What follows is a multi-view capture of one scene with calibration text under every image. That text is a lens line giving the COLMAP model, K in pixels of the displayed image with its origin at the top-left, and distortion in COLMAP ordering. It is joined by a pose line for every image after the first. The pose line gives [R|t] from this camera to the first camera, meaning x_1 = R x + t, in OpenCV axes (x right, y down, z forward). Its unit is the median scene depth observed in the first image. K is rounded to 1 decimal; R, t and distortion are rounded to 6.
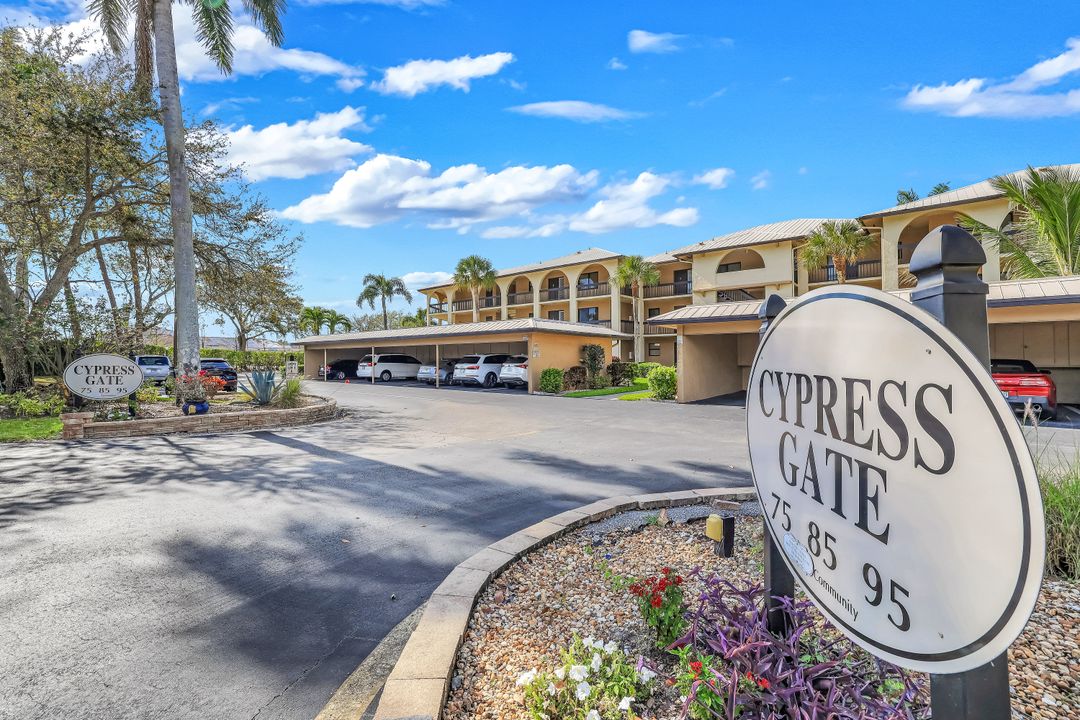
lens RADIAL K [[481.3, 0, 531.2], [0, 481.3, 355.8], [0, 0, 1]] dist [-0.050115, 0.021523]
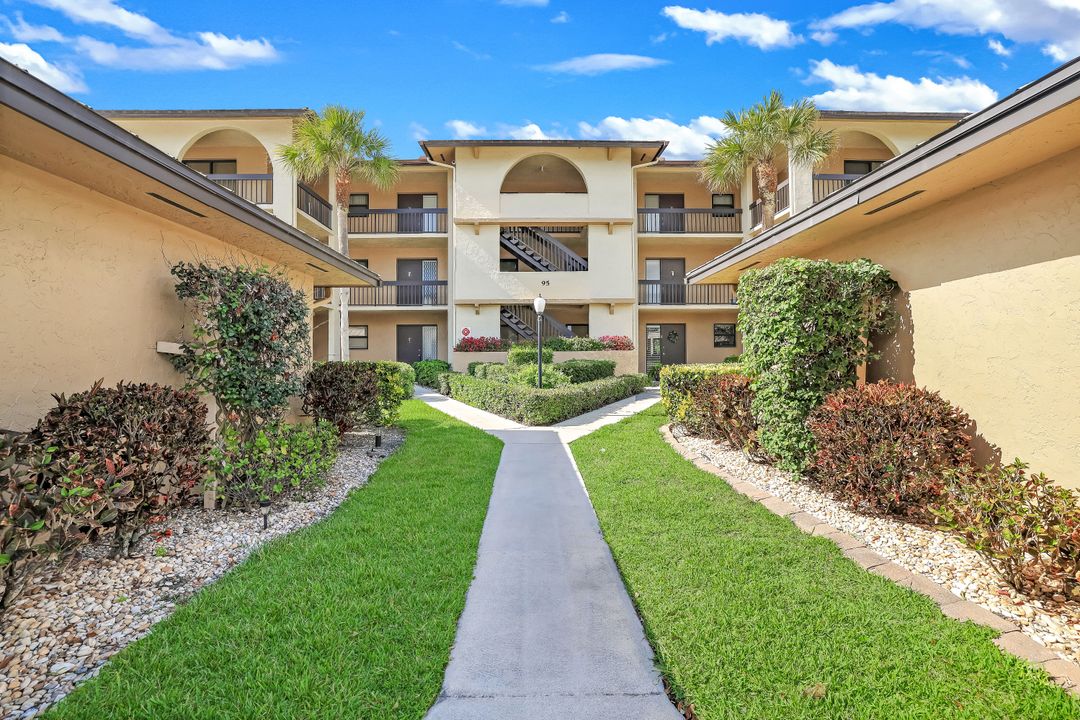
lens RADIAL K [[481.3, 0, 531.2], [0, 481.3, 355.8], [0, 0, 1]] dist [-0.050115, 0.021523]
pose [[0.737248, 0.007639, 0.675579, 0.069590], [-0.005856, 0.999971, -0.004917, 0.009360], [-0.675596, -0.000332, 0.737272, 0.641709]]
